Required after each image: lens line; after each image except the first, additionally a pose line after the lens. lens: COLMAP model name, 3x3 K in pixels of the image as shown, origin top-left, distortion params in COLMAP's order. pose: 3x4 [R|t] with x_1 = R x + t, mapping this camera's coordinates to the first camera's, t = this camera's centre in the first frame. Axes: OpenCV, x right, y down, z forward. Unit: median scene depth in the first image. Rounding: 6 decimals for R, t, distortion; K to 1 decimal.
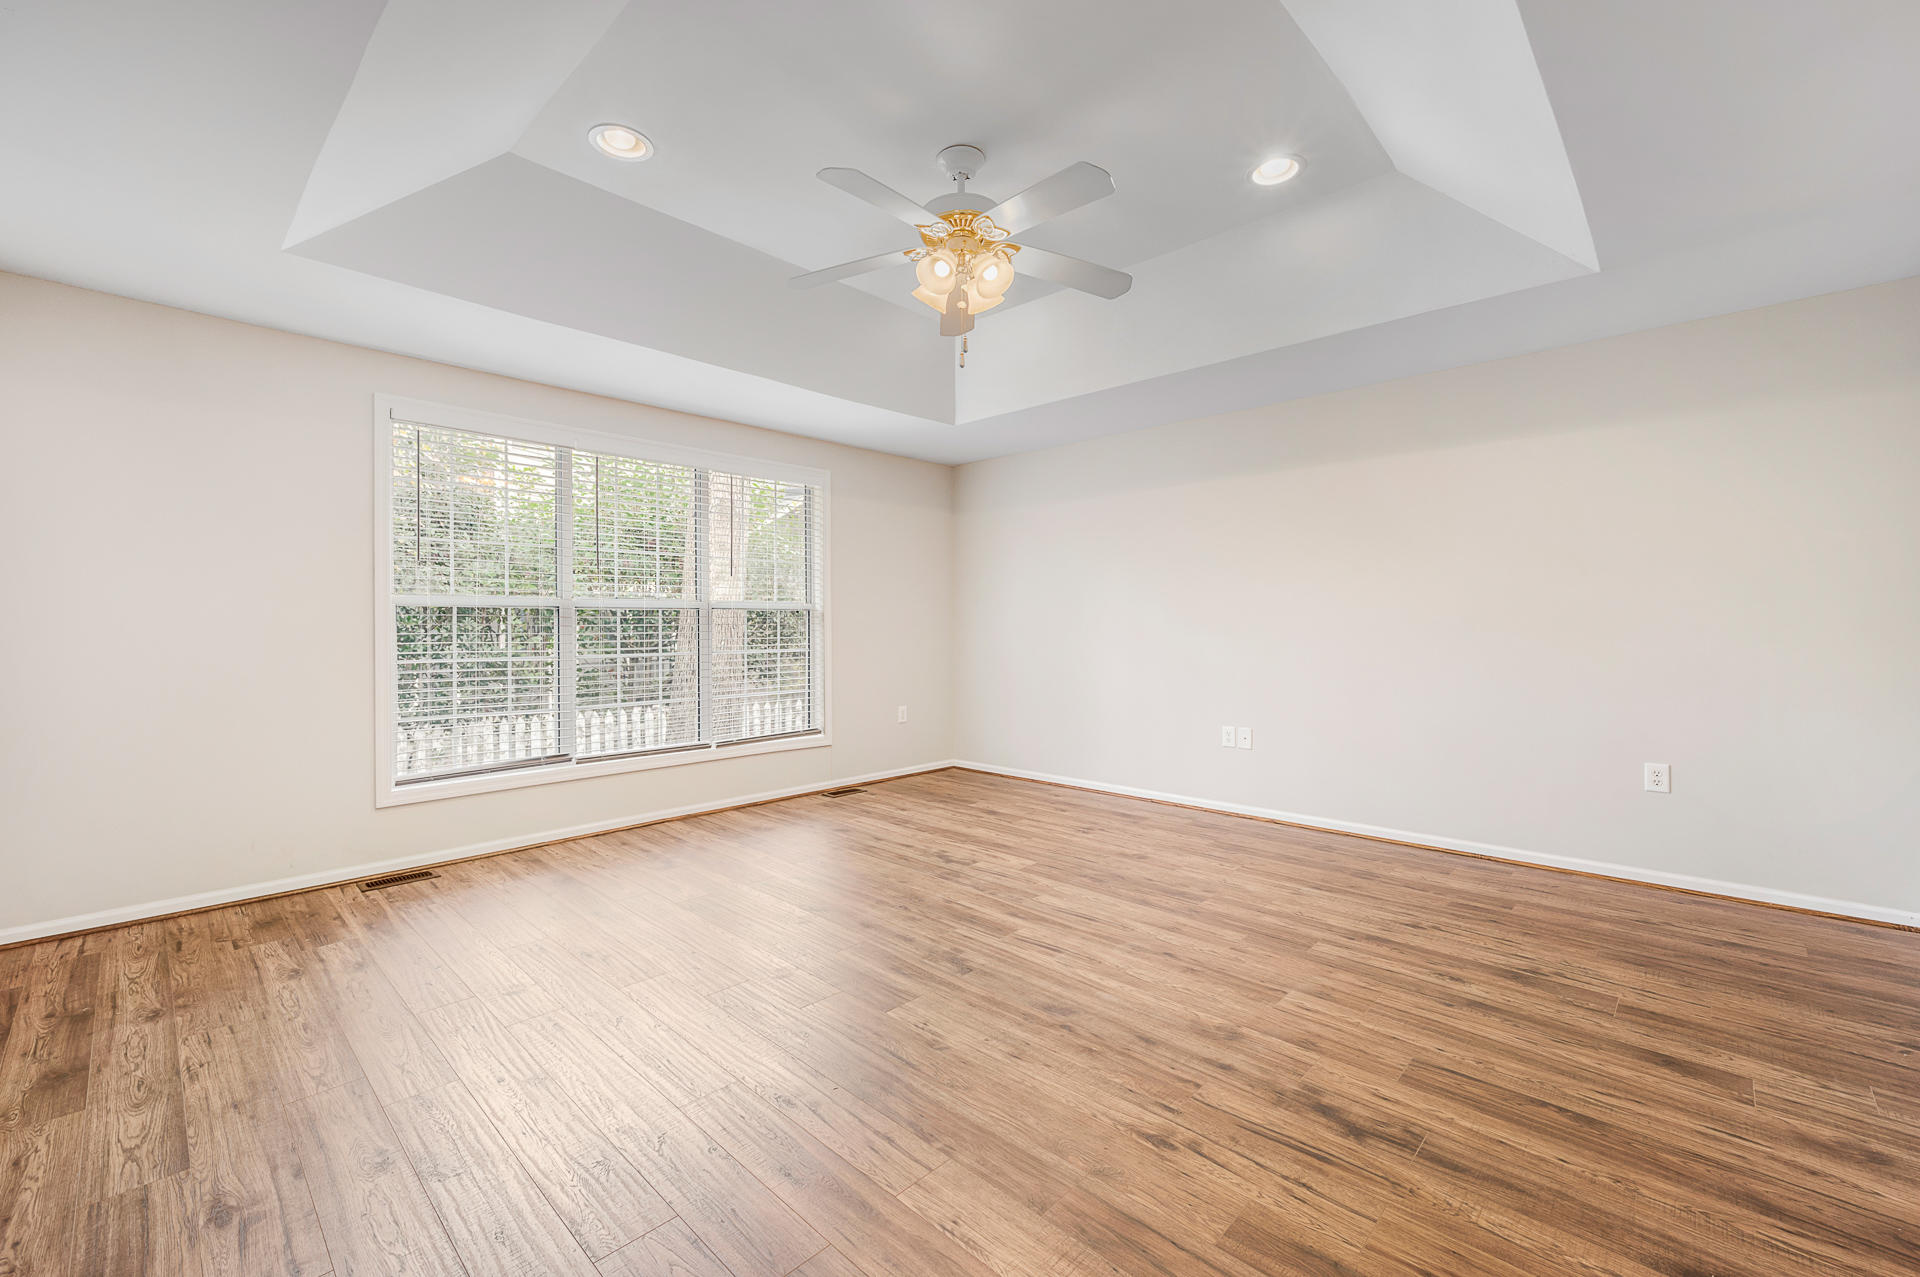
lens RADIAL K [[779.8, 0, 959.6], [0, 779.8, 630.1], [0, 0, 1]] dist [-0.003226, -0.000034]
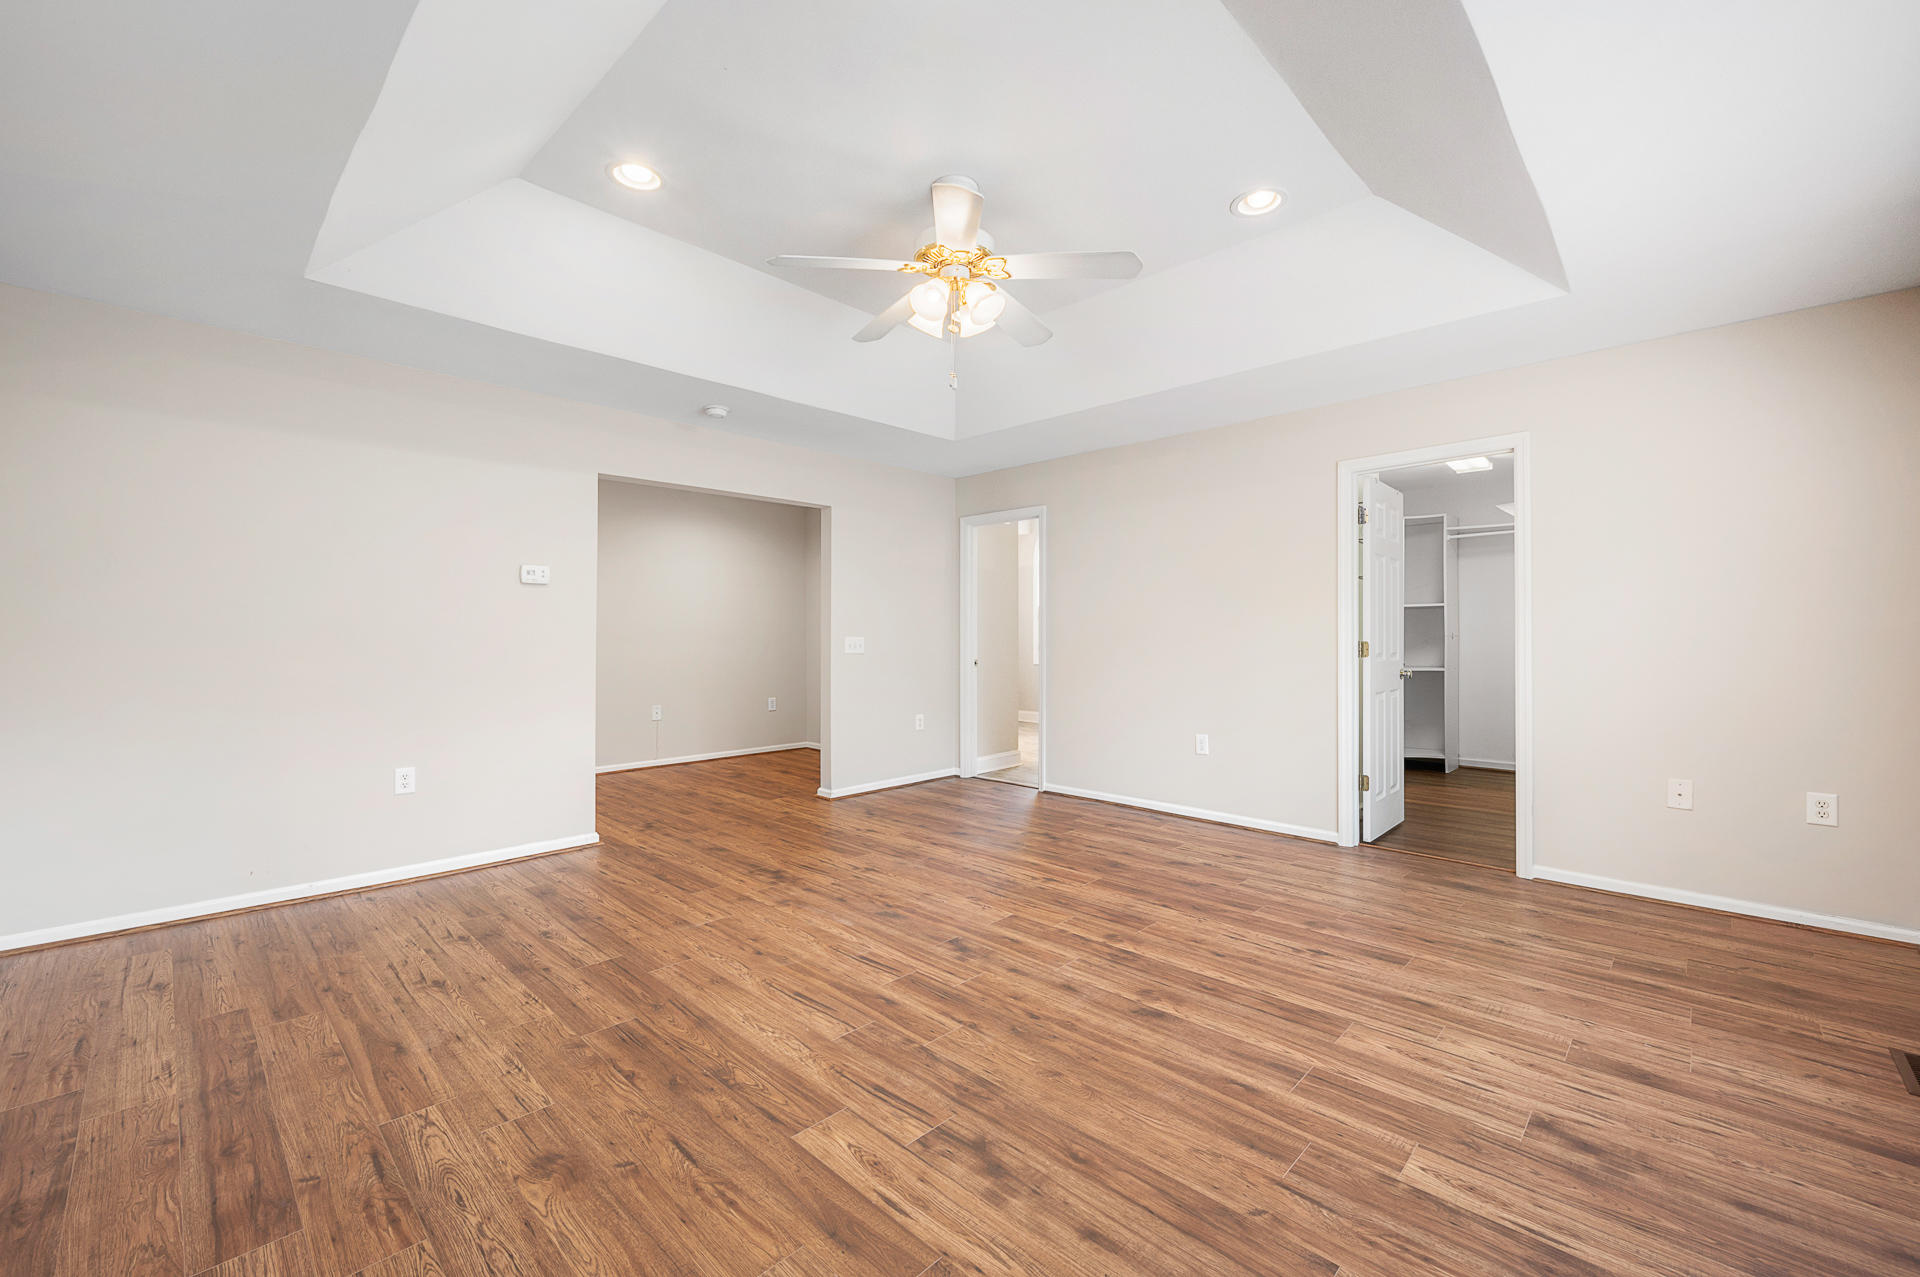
lens RADIAL K [[779.8, 0, 960.6], [0, 779.8, 633.8], [0, 0, 1]] dist [-0.003226, -0.000034]
pose [[-0.999969, 0.005490, 0.005709, -0.009184], [0.005531, 0.999959, 0.007210, -0.016147], [-0.005669, 0.007241, -0.999958, 1.941437]]
